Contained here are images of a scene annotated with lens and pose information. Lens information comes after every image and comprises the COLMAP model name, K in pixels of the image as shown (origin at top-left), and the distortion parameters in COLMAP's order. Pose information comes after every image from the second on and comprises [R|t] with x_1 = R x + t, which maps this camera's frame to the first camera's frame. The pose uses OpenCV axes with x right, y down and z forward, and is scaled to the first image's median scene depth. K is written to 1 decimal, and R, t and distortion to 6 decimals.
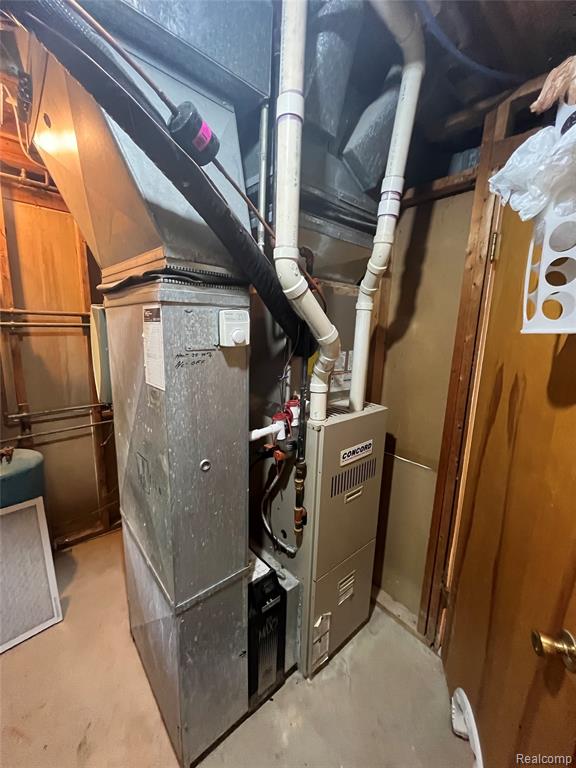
lens RADIAL K [[311.9, 0, 286.6], [0, 311.9, 381.9], [0, 0, 1]] dist [-0.003194, -0.000324]
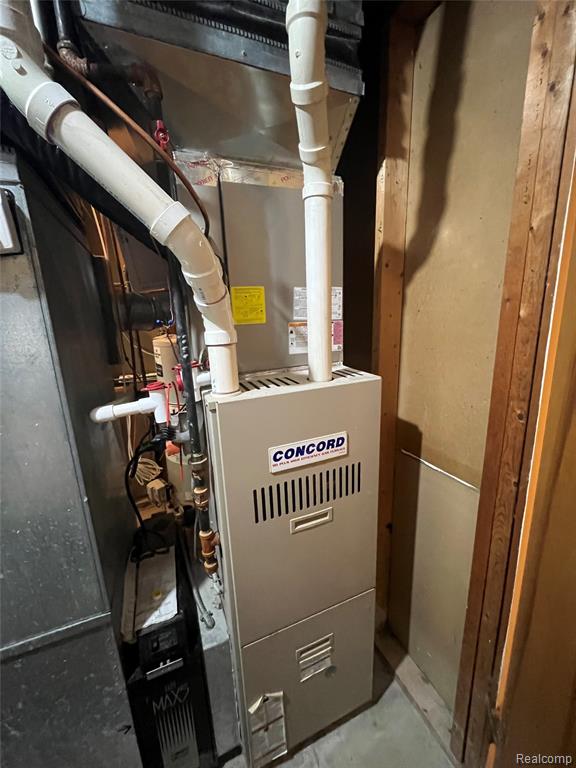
lens RADIAL K [[311.9, 0, 289.3], [0, 311.9, 384.5], [0, 0, 1]] dist [-0.003194, -0.000324]
pose [[0.950450, 0.002533, -0.310867, 0.362493], [0.011563, 0.998987, 0.043492, 0.072372], [0.310662, -0.044932, 0.949458, 0.426314]]
